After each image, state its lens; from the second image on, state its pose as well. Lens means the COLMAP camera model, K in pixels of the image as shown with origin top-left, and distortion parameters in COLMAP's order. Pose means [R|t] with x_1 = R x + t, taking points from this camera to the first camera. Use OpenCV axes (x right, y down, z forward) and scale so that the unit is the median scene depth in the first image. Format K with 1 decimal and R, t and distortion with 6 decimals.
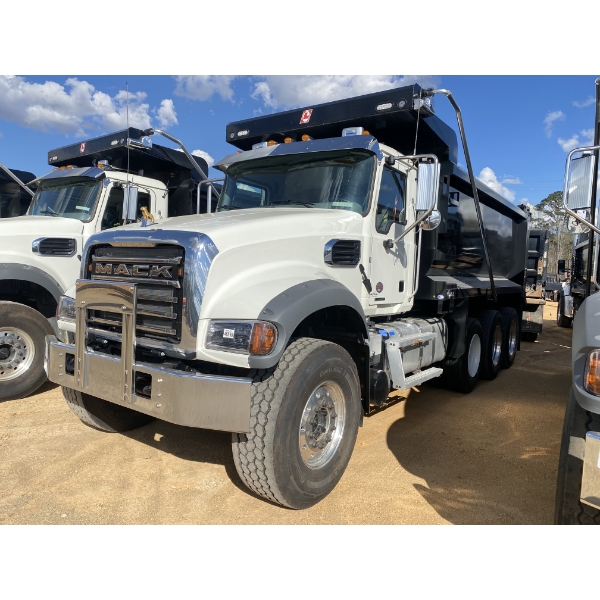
lens RADIAL K [[464.1, 0, 289.3], [0, 464.1, 288.2], [0, 0, 1]] dist [-0.003433, -0.001312]
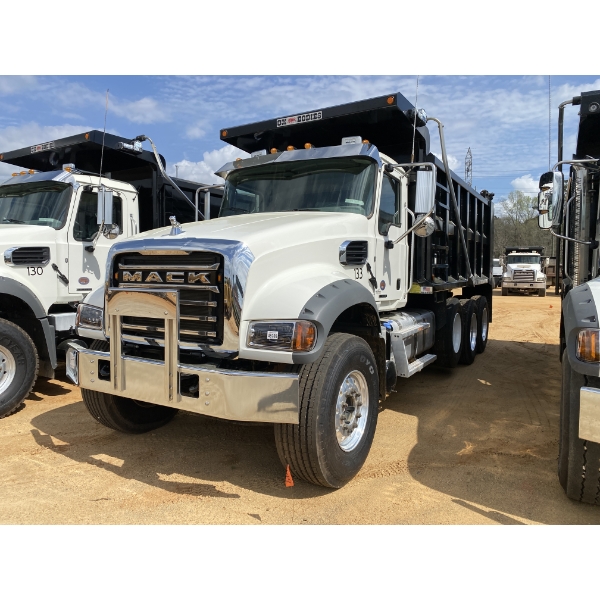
lens RADIAL K [[467.1, 0, 285.6], [0, 467.1, 296.5], [0, 0, 1]] dist [-0.004447, -0.000987]
pose [[0.994087, -0.037643, 0.101858, -0.165381], [0.035407, 0.999093, 0.023669, -0.010117], [-0.102656, -0.019923, 0.994517, -0.071554]]
